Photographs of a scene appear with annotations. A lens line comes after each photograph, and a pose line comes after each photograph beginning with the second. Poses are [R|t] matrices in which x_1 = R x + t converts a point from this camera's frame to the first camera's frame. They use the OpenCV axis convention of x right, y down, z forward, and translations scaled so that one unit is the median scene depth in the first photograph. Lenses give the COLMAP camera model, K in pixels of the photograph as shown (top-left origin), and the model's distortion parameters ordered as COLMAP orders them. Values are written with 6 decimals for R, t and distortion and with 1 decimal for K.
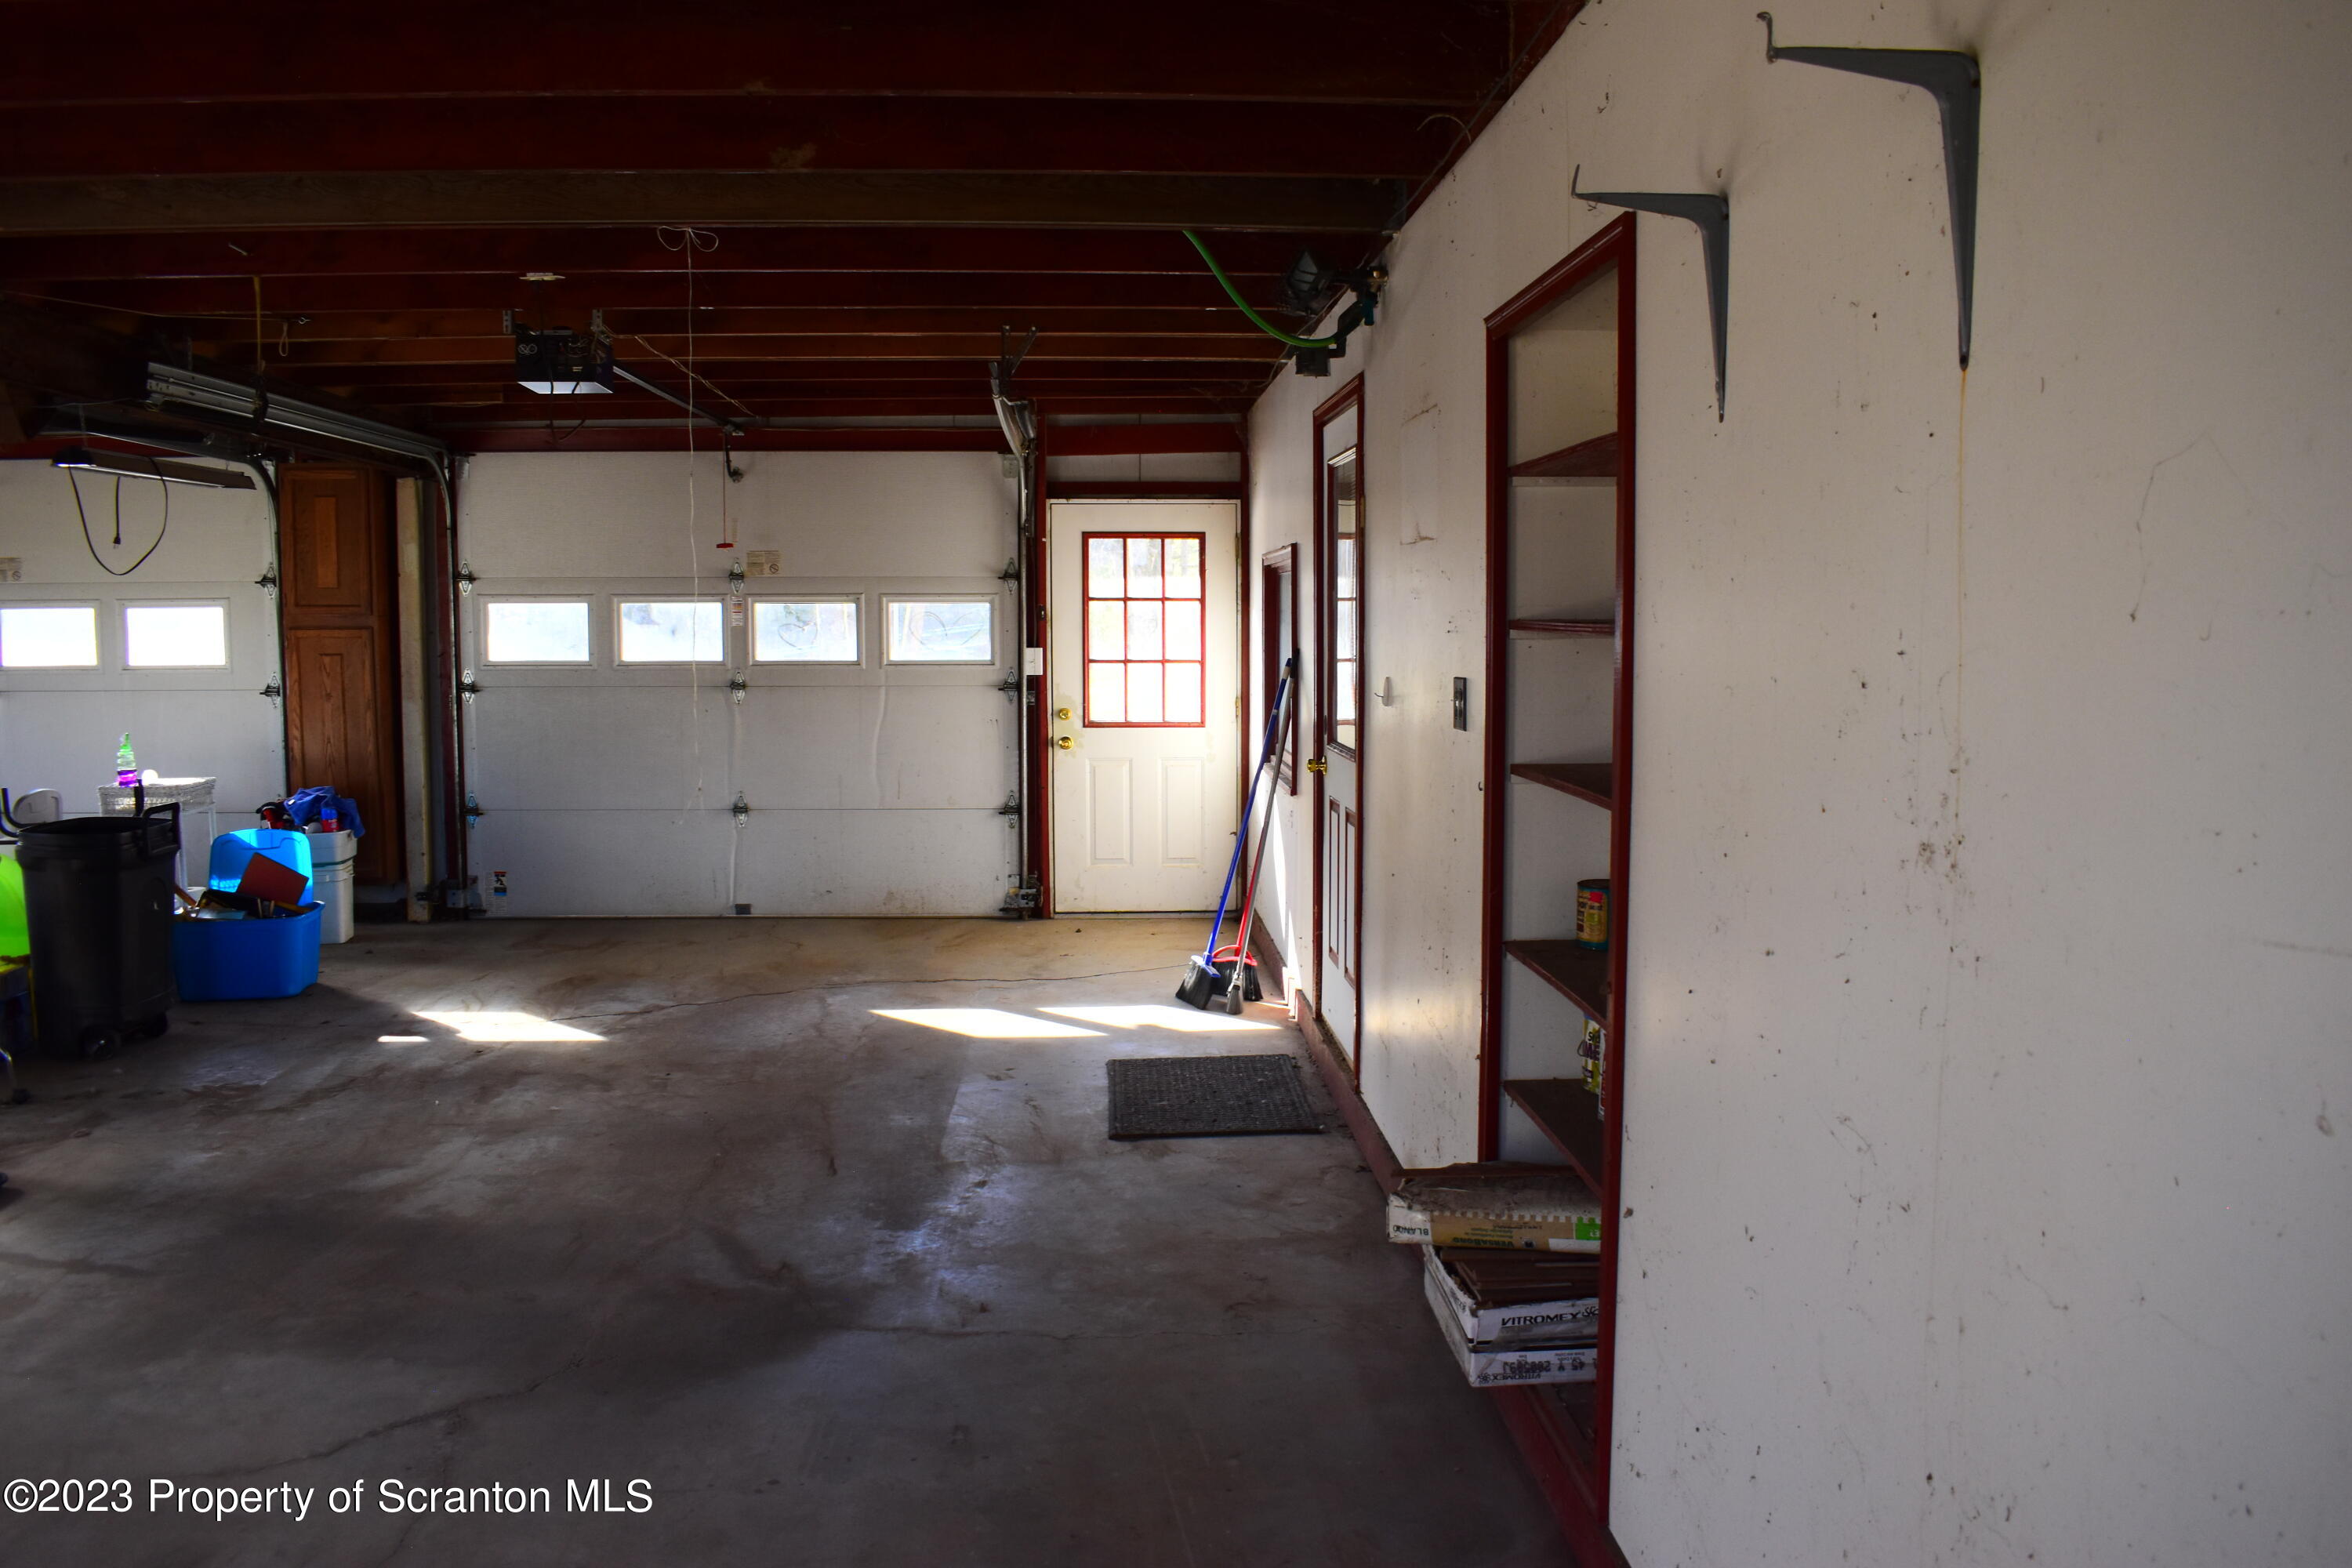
lens RADIAL K [[1838.1, 0, 1185.7], [0, 1838.1, 772.1], [0, 0, 1]] dist [-0.095326, 0.012020]
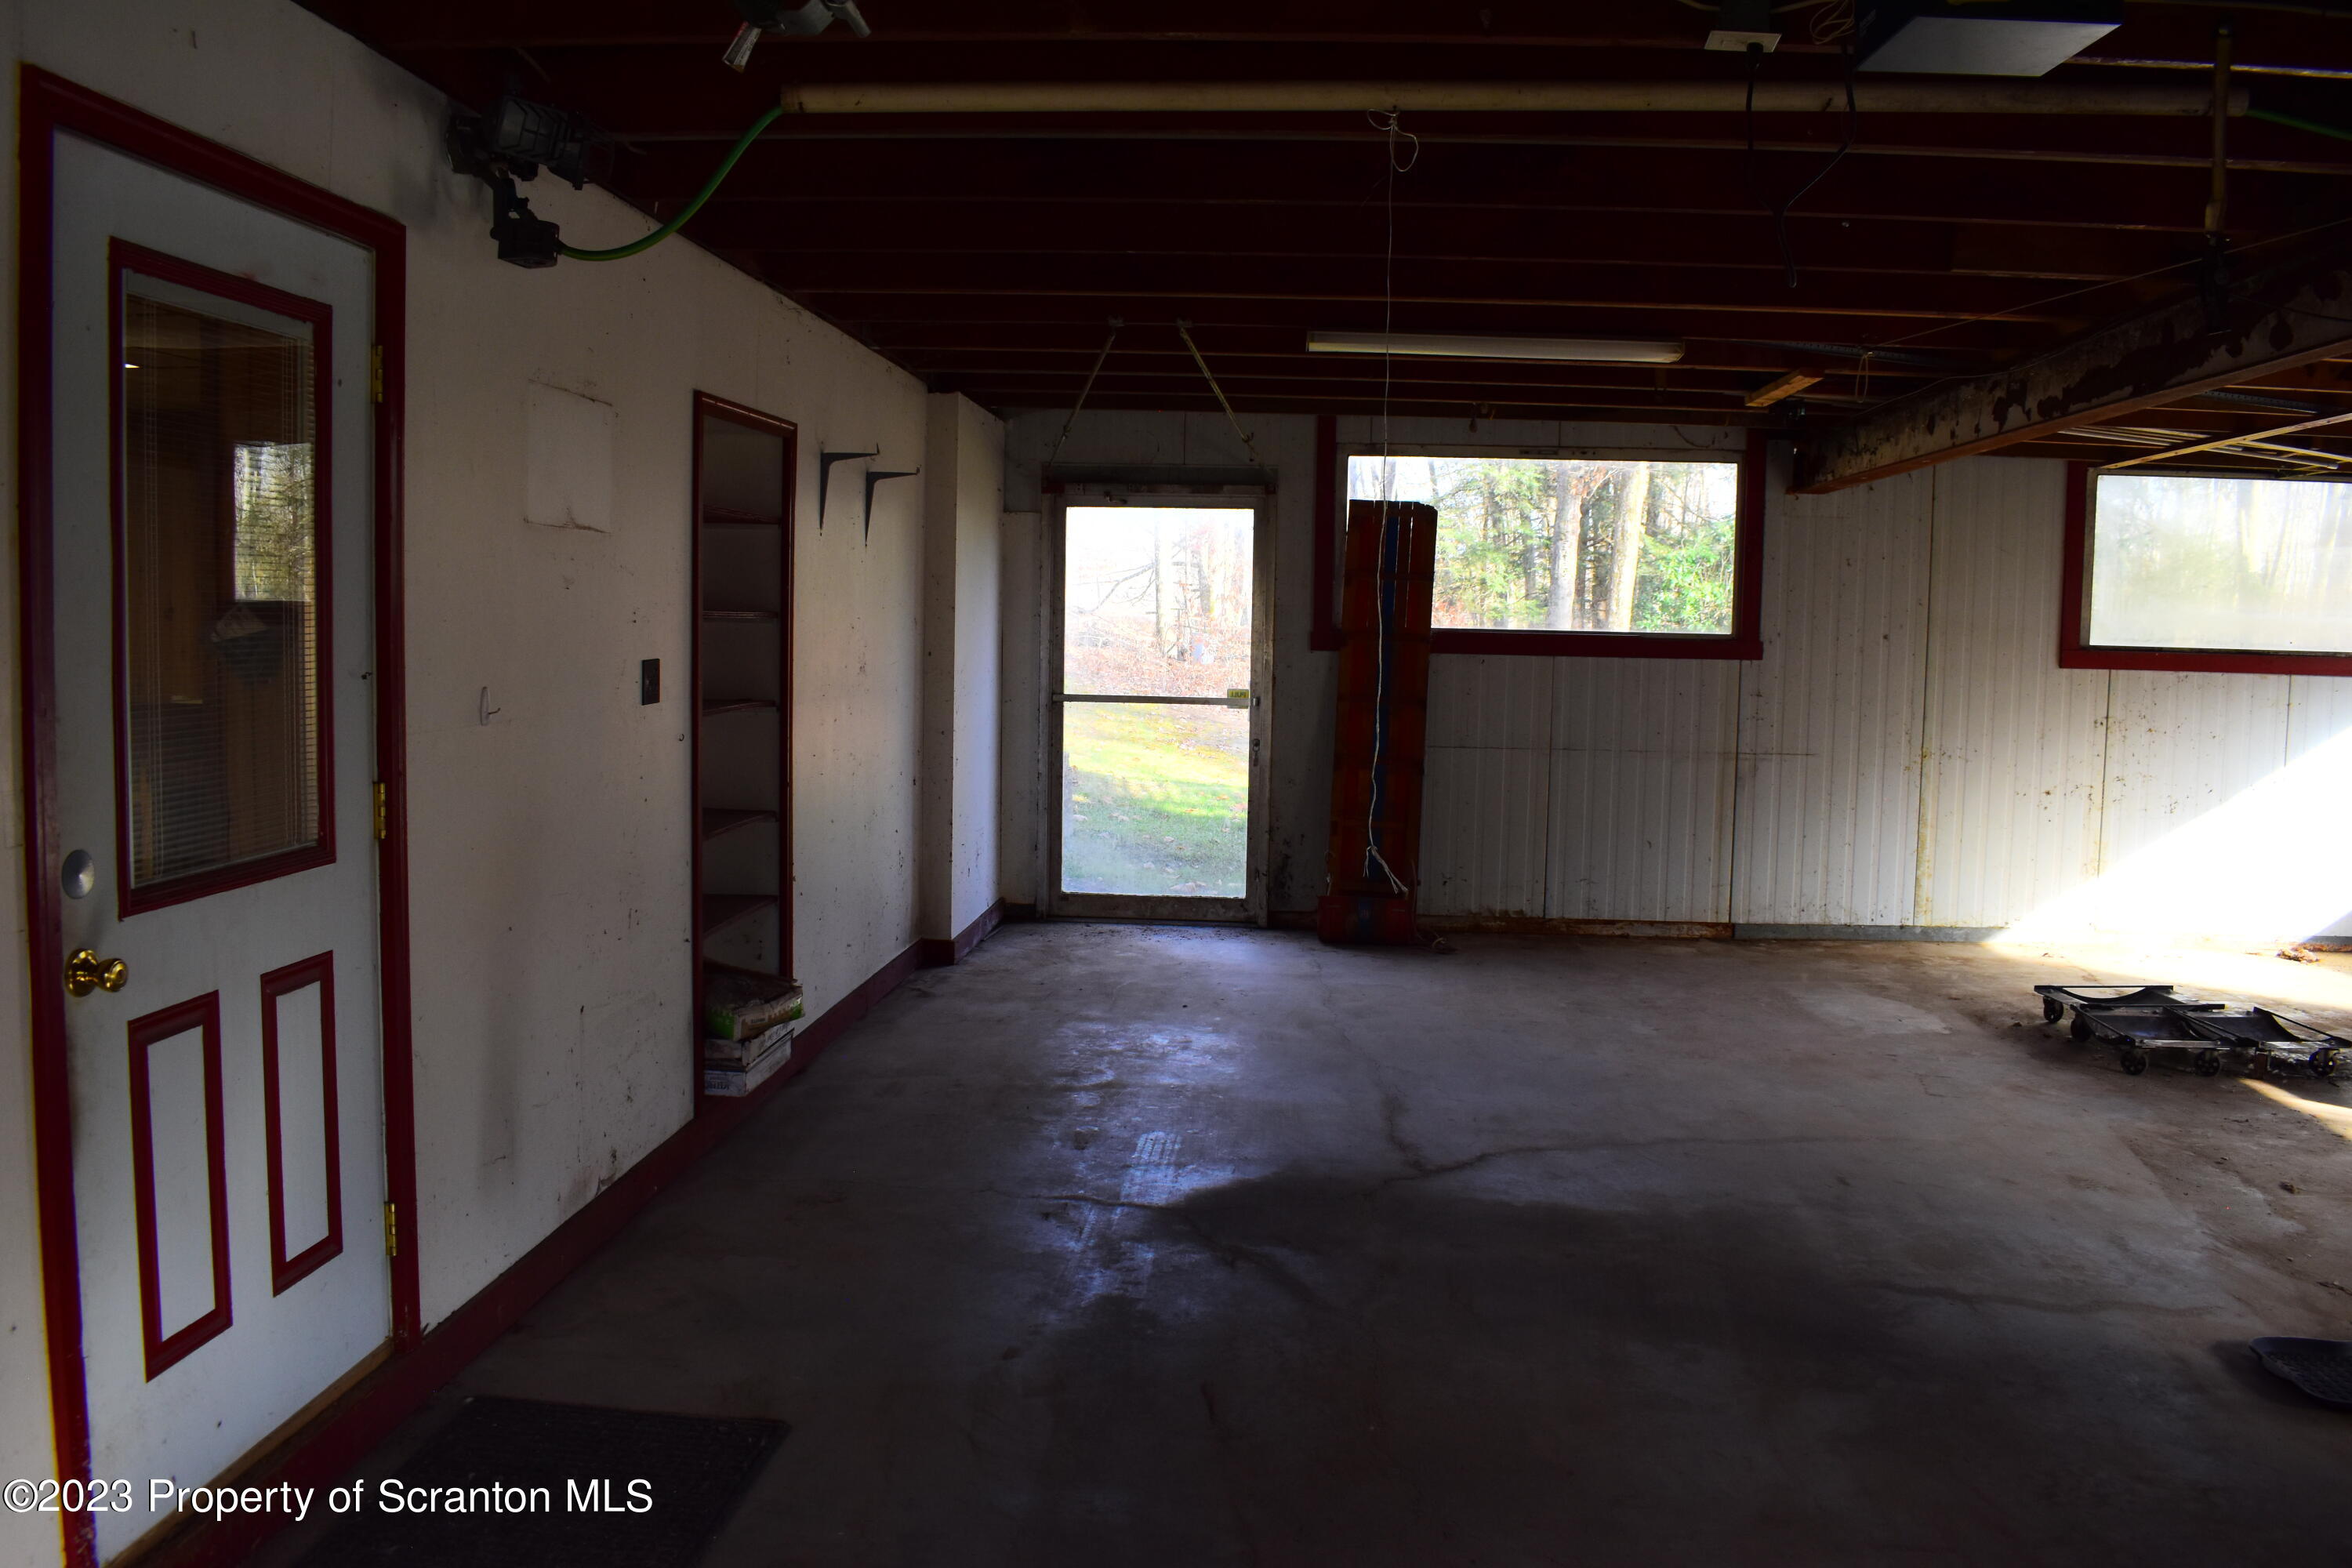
lens RADIAL K [[1838.1, 0, 1185.7], [0, 1838.1, 772.1], [0, 0, 1]] dist [-0.095326, 0.012020]
pose [[-0.992079, -0.032640, 0.121300, -0.314165], [-0.011481, 0.985170, 0.171195, -0.172082], [-0.125089, 0.168447, -0.977741, 1.974717]]
